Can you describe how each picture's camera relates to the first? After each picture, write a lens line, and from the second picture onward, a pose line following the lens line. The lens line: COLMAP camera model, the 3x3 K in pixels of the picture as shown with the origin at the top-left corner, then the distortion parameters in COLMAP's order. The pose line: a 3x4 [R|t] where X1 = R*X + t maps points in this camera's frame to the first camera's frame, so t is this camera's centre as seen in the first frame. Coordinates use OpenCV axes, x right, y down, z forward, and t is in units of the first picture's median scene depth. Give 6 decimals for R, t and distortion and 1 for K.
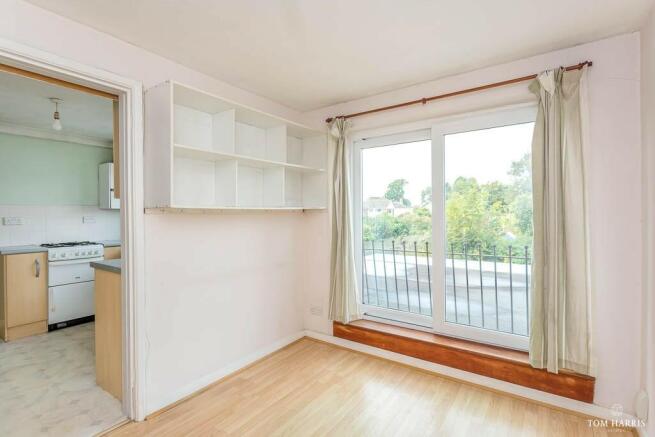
lens RADIAL K [[313.6, 0, 327.3], [0, 313.6, 212.1], [0, 0, 1]] dist [0.001817, 0.000214]
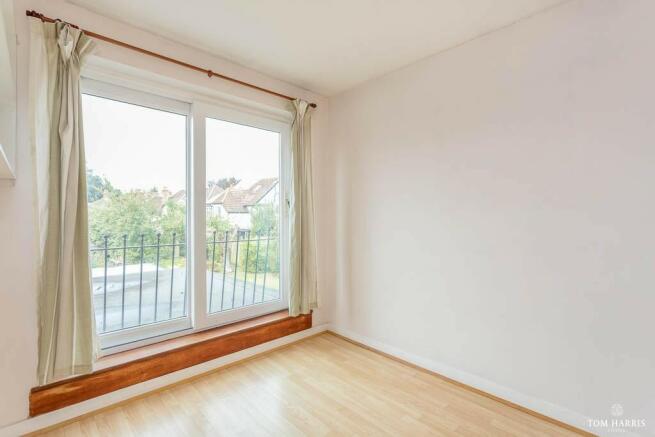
lens RADIAL K [[313.6, 0, 326.2], [0, 313.6, 220.9], [0, 0, 1]] dist [0.001817, 0.000214]
pose [[0.196766, -0.000756, 0.980450, -0.491190], [-0.004551, 0.999988, 0.001685, 0.063767], [-0.980440, -0.004793, 0.196760, 0.473816]]
